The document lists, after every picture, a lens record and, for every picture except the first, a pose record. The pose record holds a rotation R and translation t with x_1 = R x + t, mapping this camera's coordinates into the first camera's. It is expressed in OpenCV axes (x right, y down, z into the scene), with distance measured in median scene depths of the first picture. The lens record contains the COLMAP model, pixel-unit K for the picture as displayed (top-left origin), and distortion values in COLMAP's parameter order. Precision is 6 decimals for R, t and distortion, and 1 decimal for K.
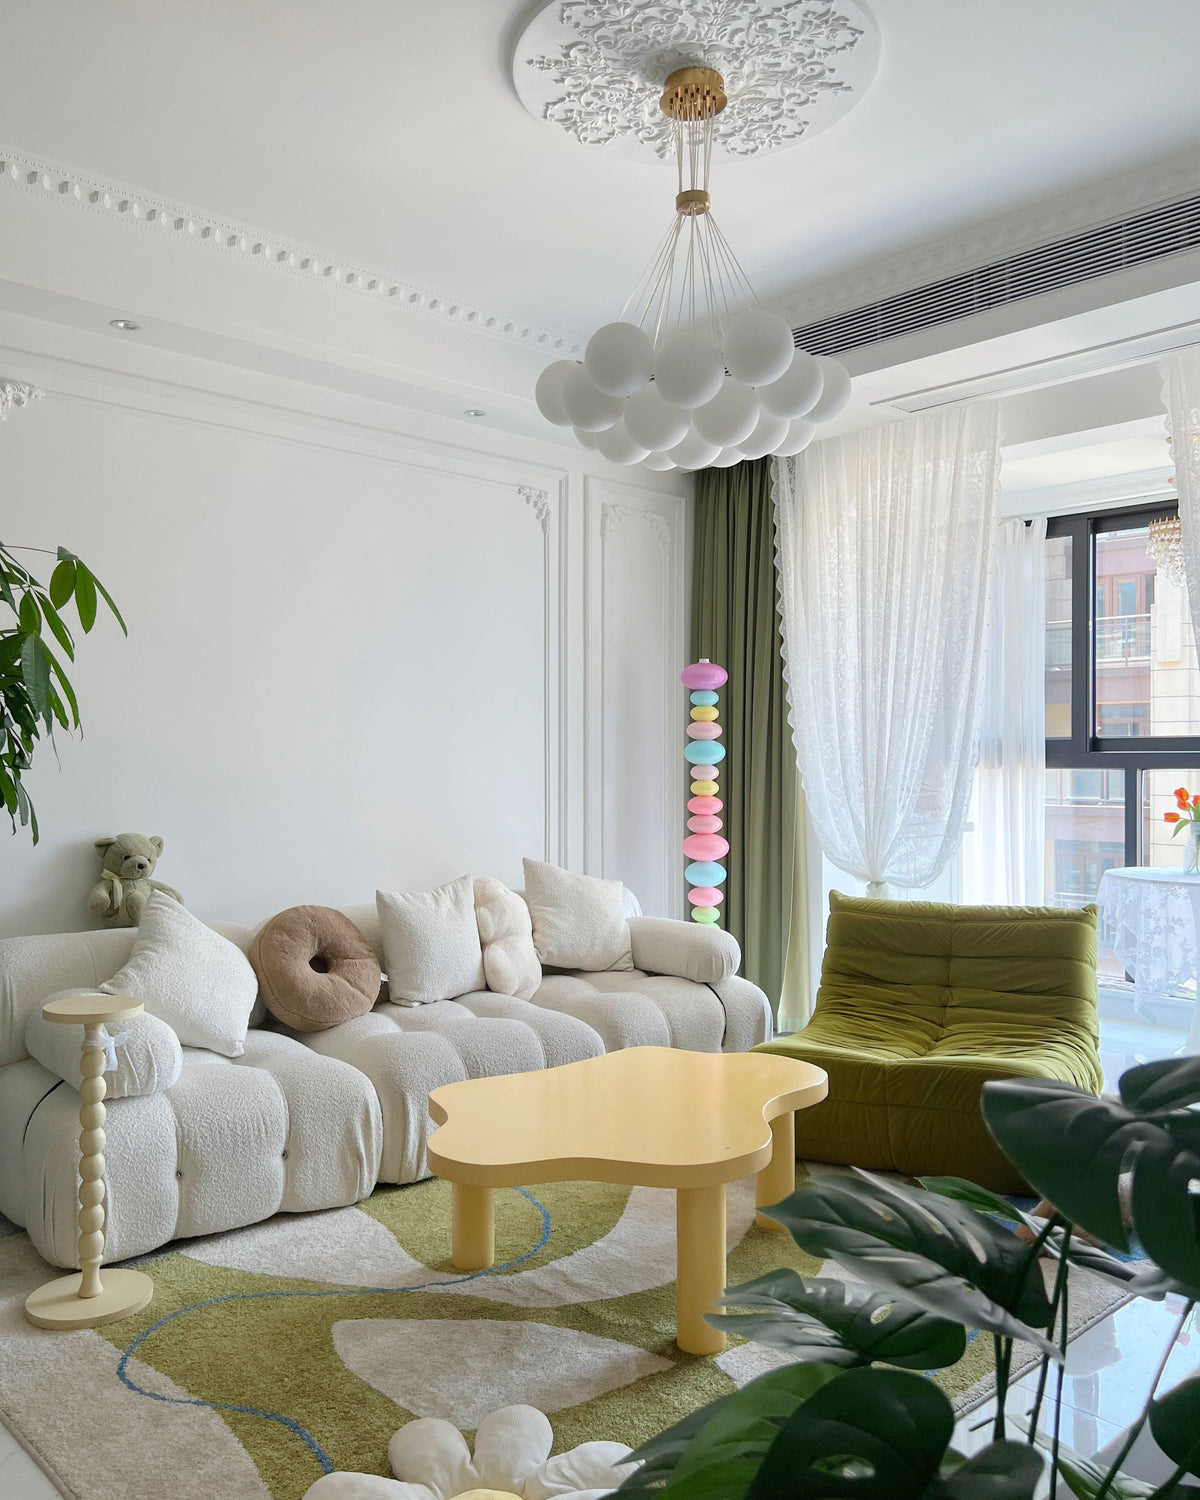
lens RADIAL K [[1215.4, 0, 600.5], [0, 1215.4, 774.3], [0, 0, 1]] dist [-0.001094, -0.003154]
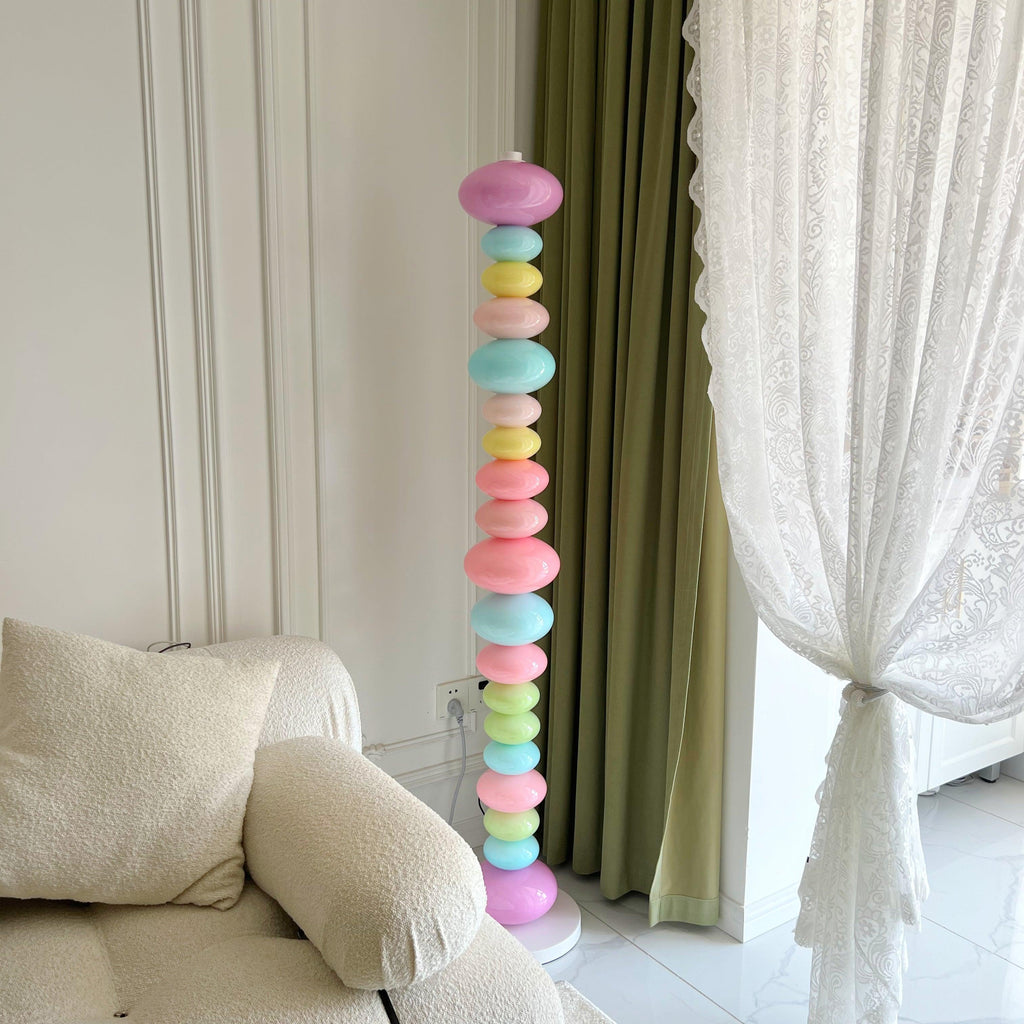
lens RADIAL K [[1035.3, 0, 511.9], [0, 1035.3, 553.1], [0, 0, 1]] dist [0.051492, -0.115217]
pose [[0.989047, 0.036021, -0.143141, 0.151653], [-0.008789, 0.982417, 0.186492, -0.022674], [0.147342, -0.183191, 0.971973, 0.622508]]
